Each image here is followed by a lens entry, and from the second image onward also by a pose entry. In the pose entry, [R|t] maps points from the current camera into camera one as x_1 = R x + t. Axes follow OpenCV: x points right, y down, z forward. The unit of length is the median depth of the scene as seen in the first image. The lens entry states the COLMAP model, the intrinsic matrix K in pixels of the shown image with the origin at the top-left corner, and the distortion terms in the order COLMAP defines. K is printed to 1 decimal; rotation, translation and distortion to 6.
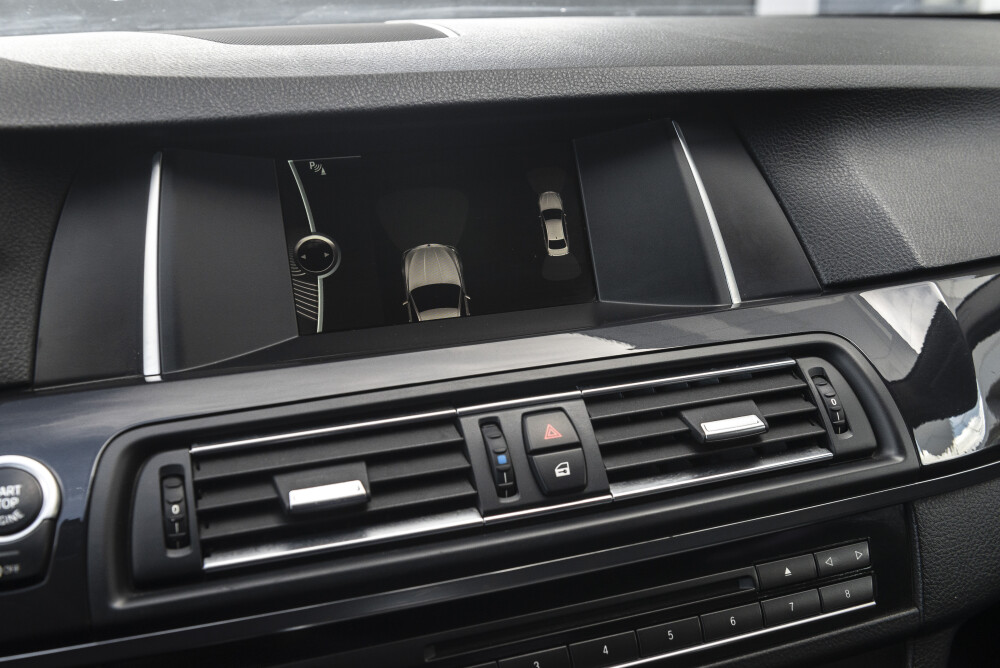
lens RADIAL K [[1125.9, 0, 500.0], [0, 1125.9, 334.0], [0, 0, 1]] dist [0.008865, 0.003465]
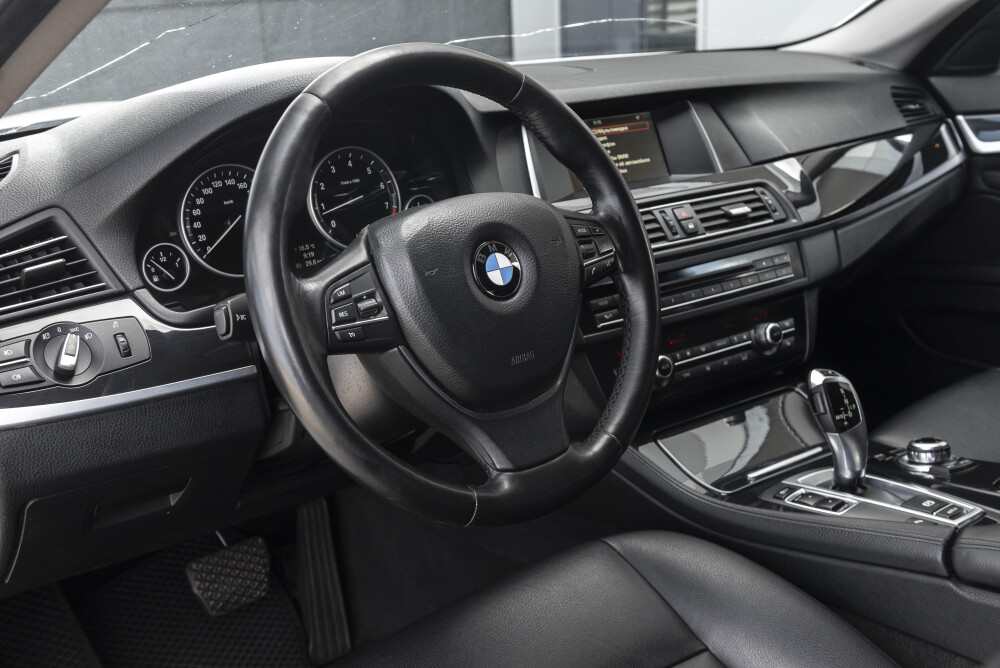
lens RADIAL K [[1125.9, 0, 500.0], [0, 1125.9, 334.0], [0, 0, 1]] dist [0.008865, 0.003465]
pose [[0.967047, -0.101208, 0.233618, -1.044264], [0.104743, 0.994496, -0.002742, 0.336268], [-0.232055, 0.027121, 0.972325, -1.522384]]
